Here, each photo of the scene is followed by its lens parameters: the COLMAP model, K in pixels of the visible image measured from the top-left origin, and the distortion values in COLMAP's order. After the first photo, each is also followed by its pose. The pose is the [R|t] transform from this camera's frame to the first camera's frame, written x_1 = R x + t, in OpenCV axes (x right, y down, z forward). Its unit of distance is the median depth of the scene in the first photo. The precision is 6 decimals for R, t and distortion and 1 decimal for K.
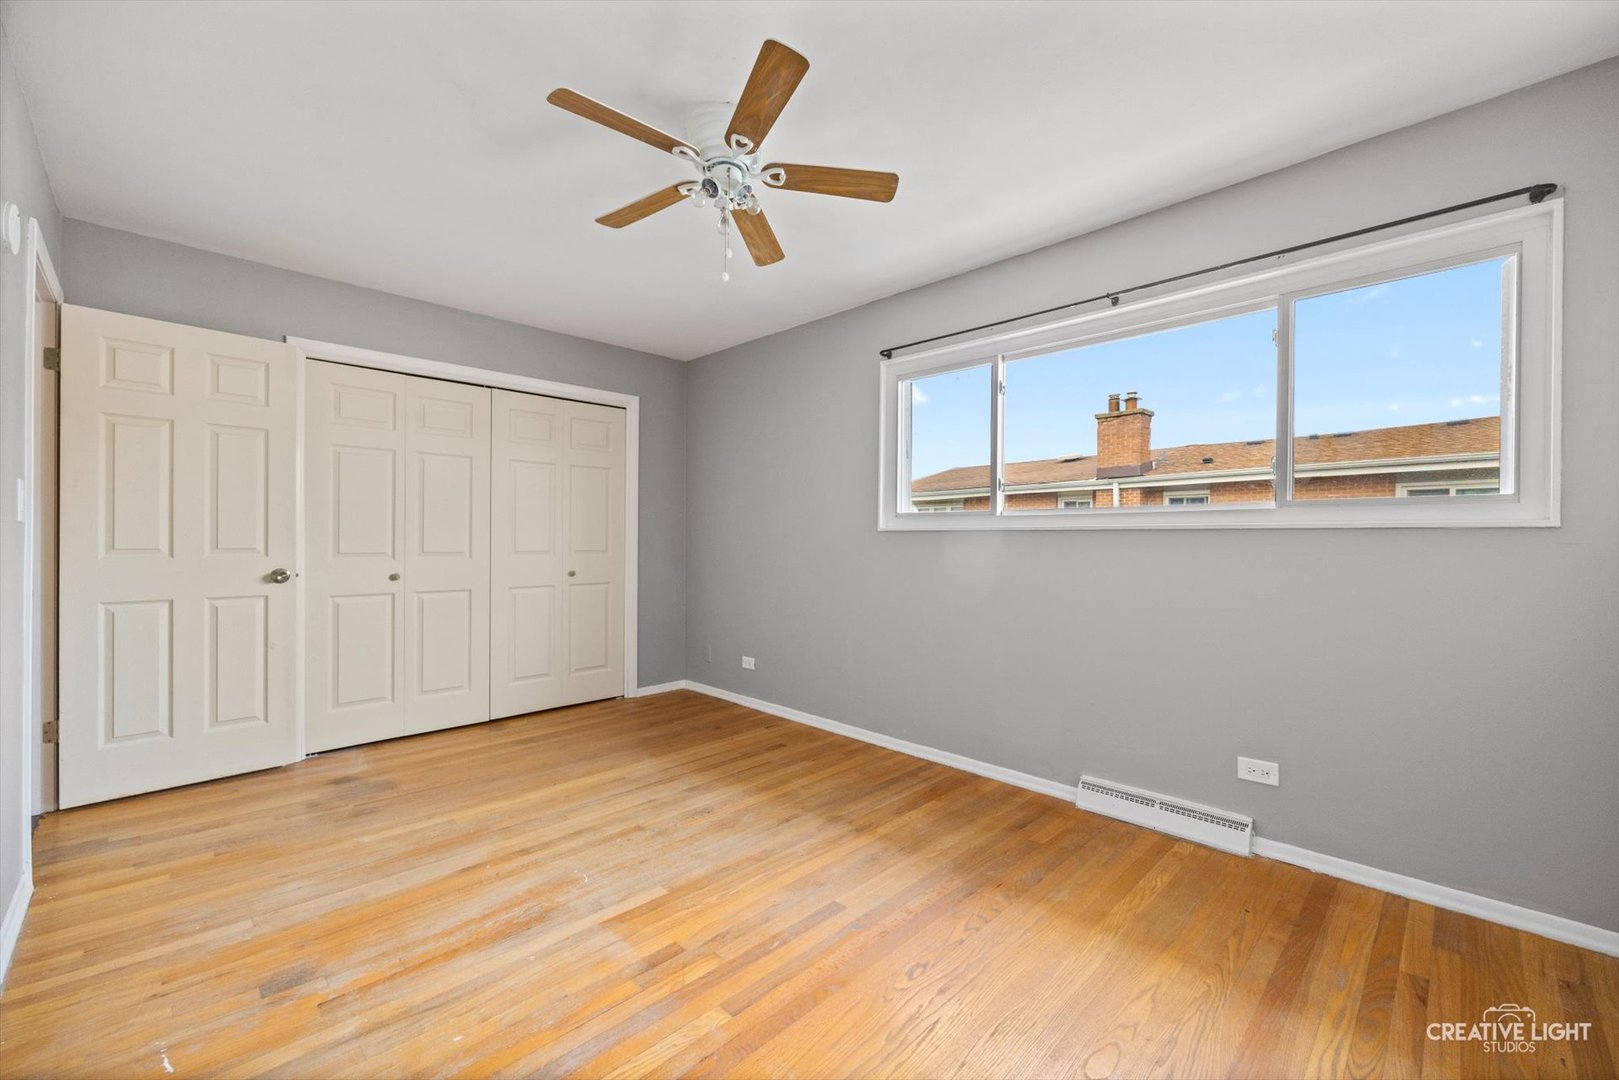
lens RADIAL K [[645.4, 0, 813.0], [0, 645.4, 545.9], [0, 0, 1]] dist [-0.005521, 0.000833]
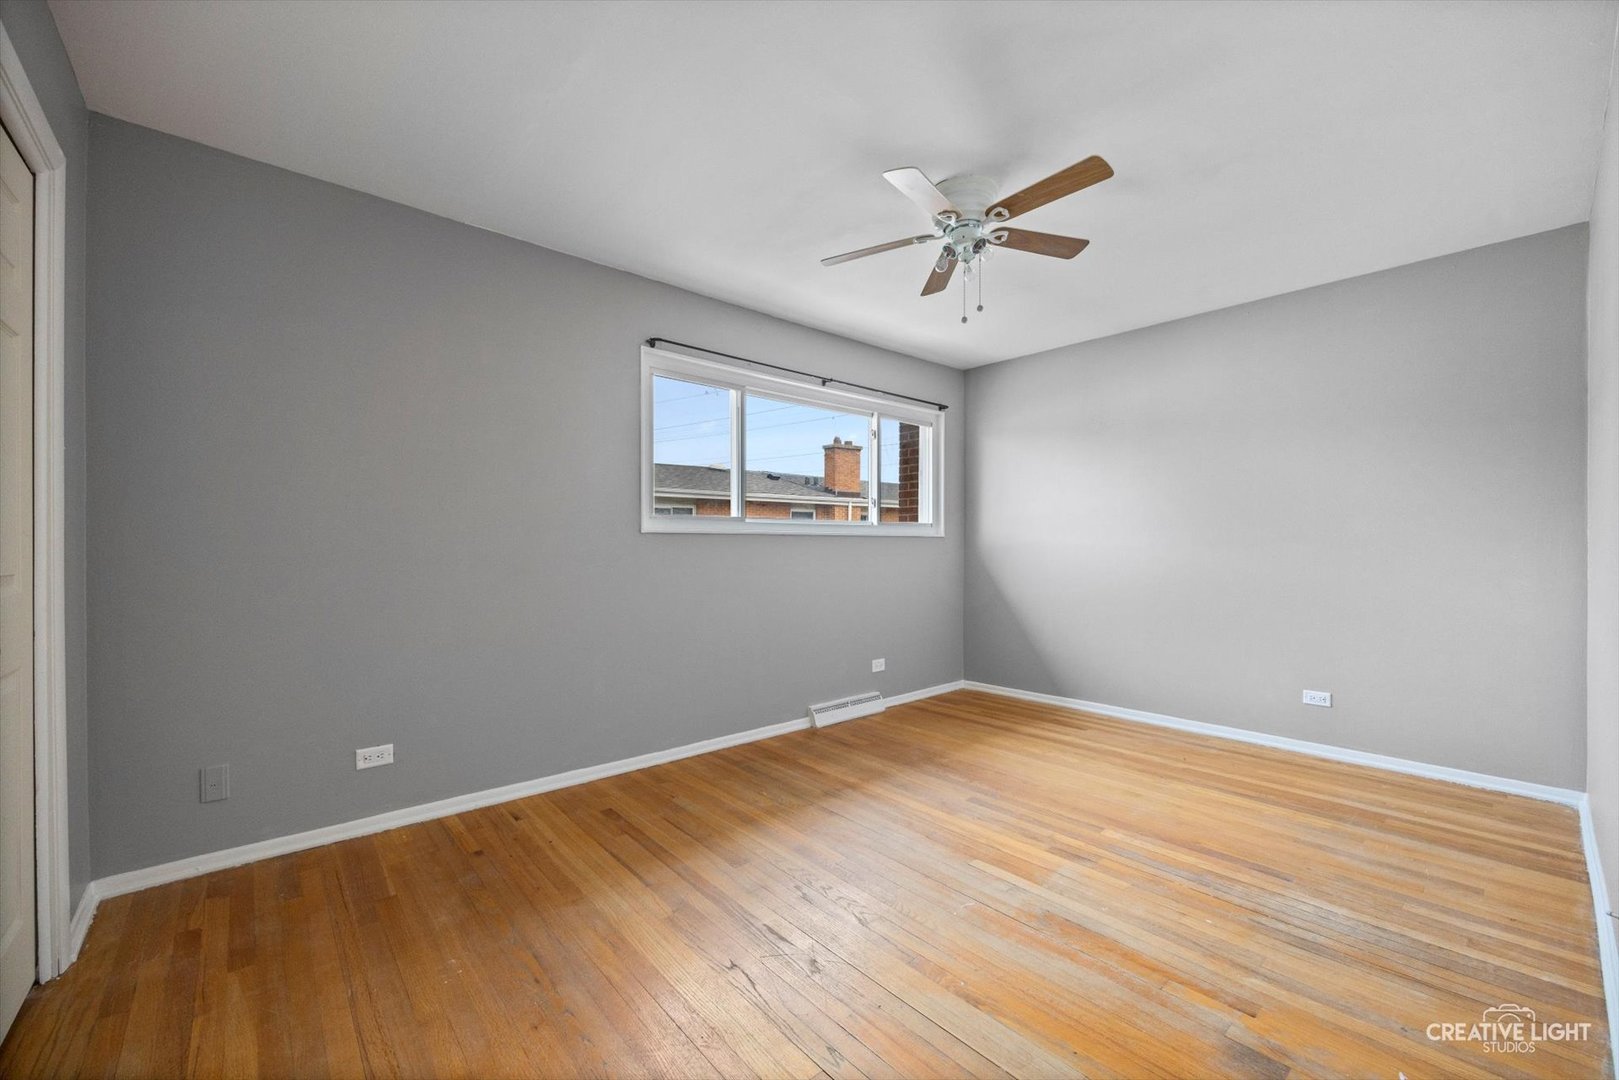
lens RADIAL K [[640.8, 0, 811.4], [0, 640.8, 546.7], [0, 0, 1]] dist [-0.002406, 0.000245]
pose [[0.075946, -0.008653, 0.997074, -0.994577], [0.010468, 0.999914, 0.007880, -0.009336], [-0.997057, 0.009839, 0.076030, 0.886063]]
